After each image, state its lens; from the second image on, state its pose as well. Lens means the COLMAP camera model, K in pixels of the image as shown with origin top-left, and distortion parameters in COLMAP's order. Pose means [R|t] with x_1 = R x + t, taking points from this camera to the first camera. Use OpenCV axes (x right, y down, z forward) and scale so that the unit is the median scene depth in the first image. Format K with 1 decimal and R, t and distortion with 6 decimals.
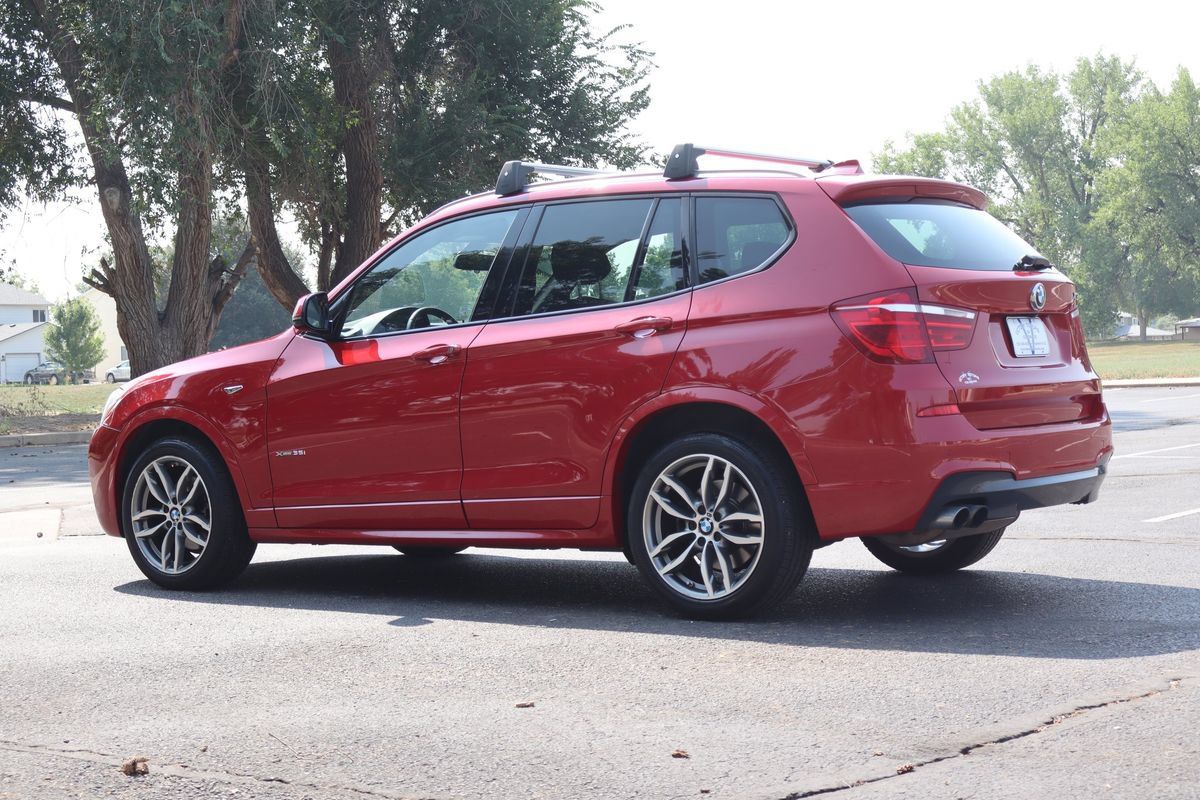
lens RADIAL K [[2036.0, 0, 600.0], [0, 2036.0, 400.0], [0, 0, 1]] dist [0.027342, -0.161595]
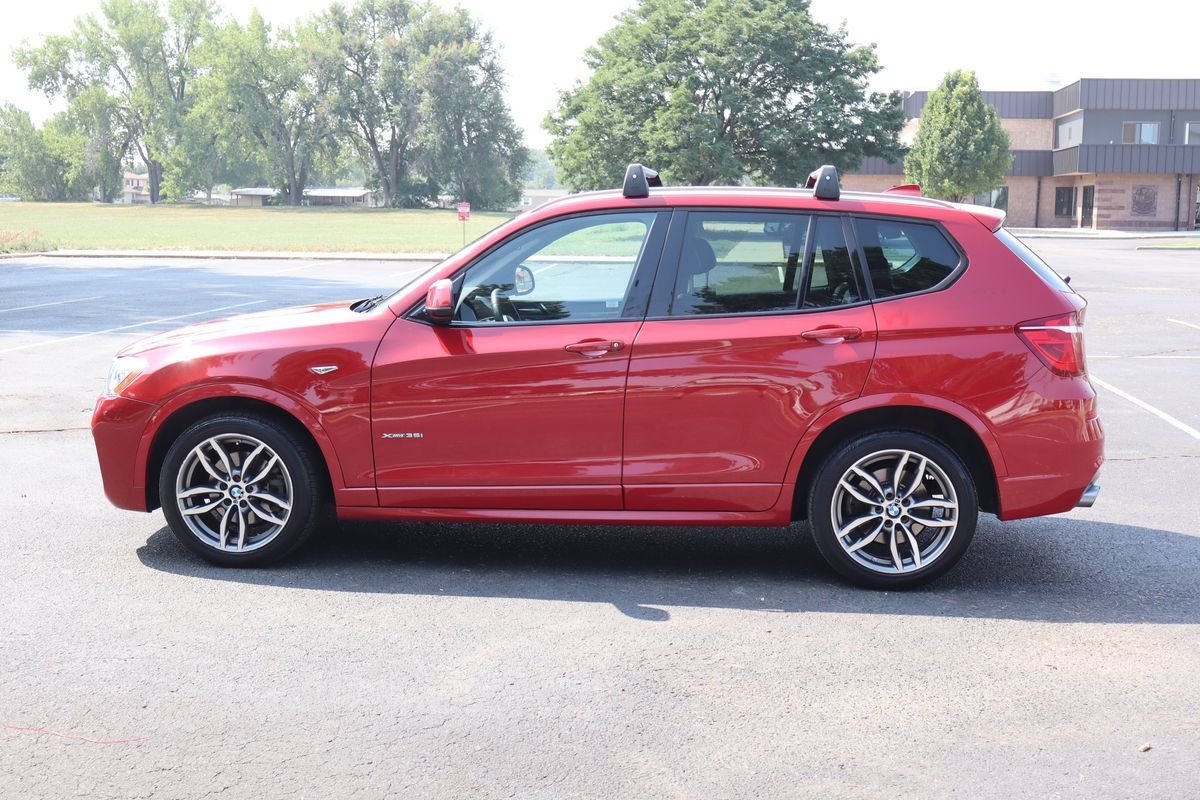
lens RADIAL K [[1438.2, 0, 600.0], [0, 1438.2, 400.0], [0, 0, 1]] dist [0.033554, -0.024598]
pose [[0.853857, -0.026544, 0.519830, -0.430925], [-0.030755, 0.994381, 0.101294, -0.065764], [-0.519598, -0.102478, 0.848243, 0.331981]]
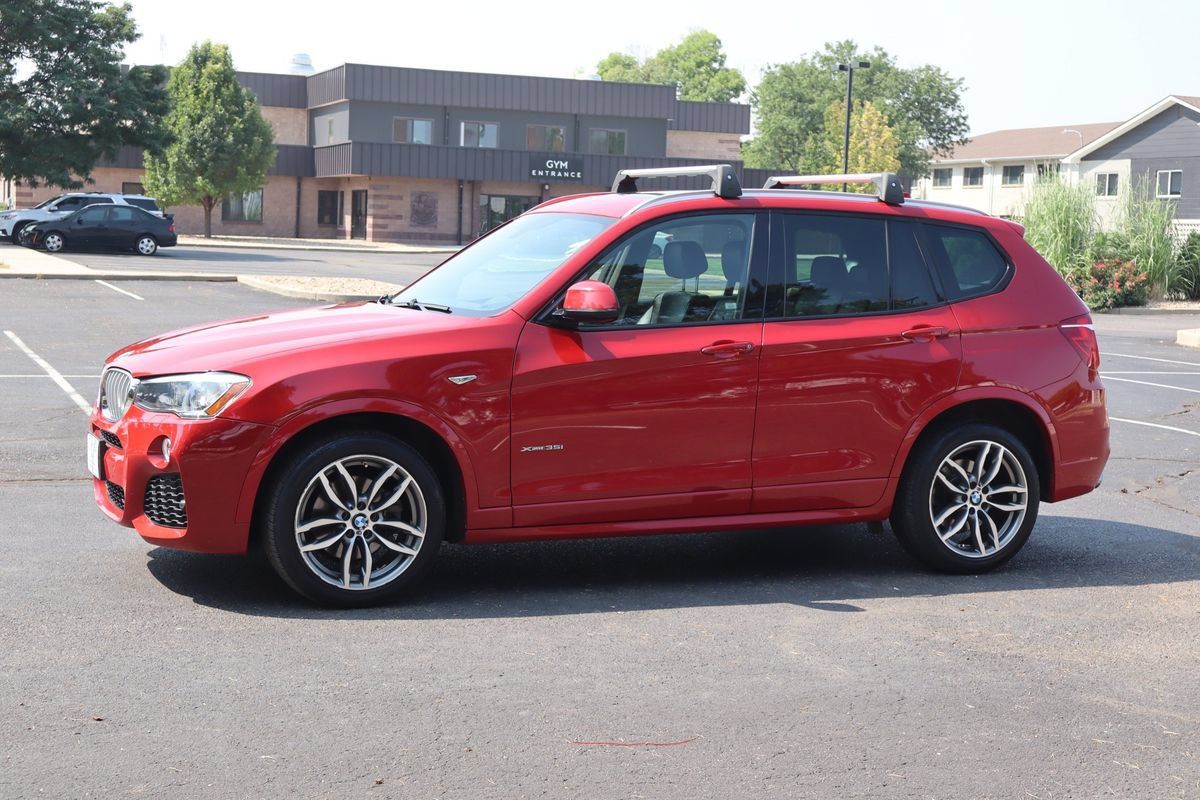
lens RADIAL K [[1831.9, 0, 613.2], [0, 1831.9, 398.5], [0, 0, 1]] dist [0.030525, -0.126068]
pose [[0.489900, -0.030148, 0.871257, -0.854971], [-0.033472, 0.998014, 0.053355, -0.042128], [-0.871136, -0.055302, 0.487919, 0.544940]]
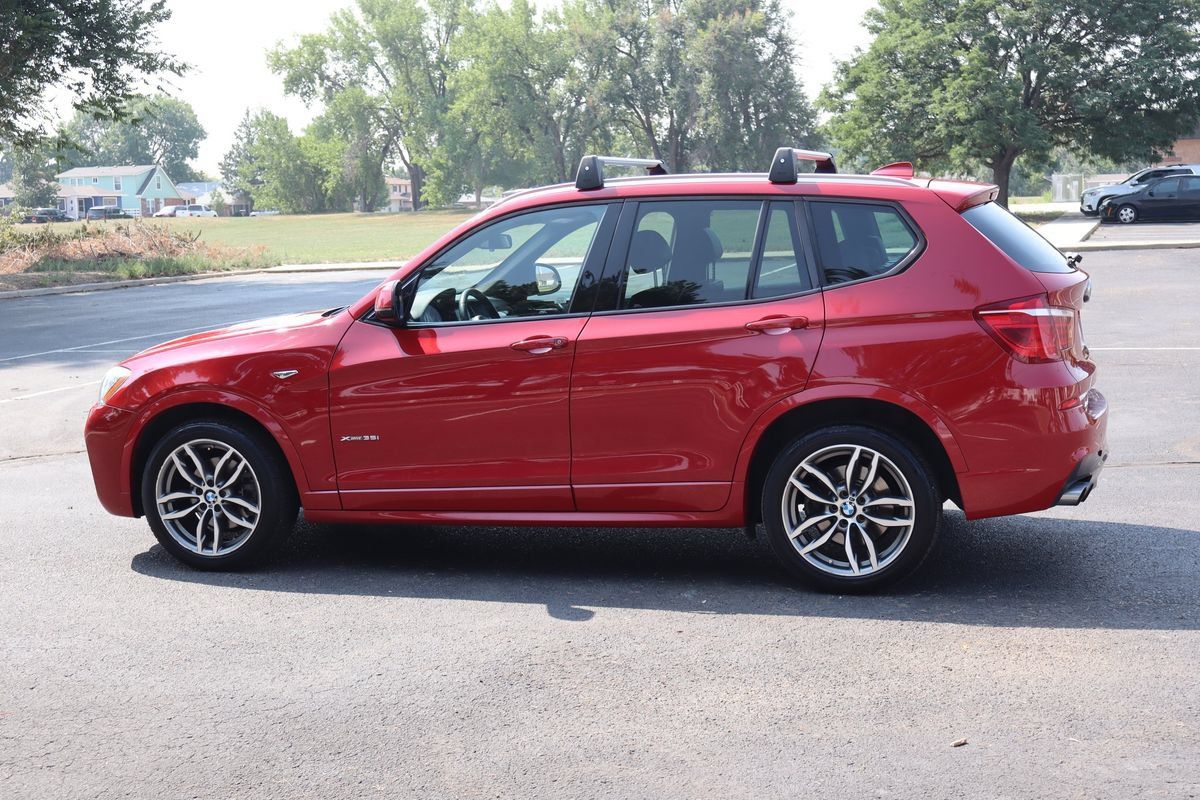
lens RADIAL K [[1654.2, 0, 600.0], [0, 1654.2, 400.0], [0, 0, 1]] dist [0.034337, -0.005200]
pose [[0.939669, -0.038028, 0.339964, -0.312358], [0.007288, 0.995802, 0.091246, -0.065843], [-0.342007, -0.083263, 0.936001, 0.181635]]
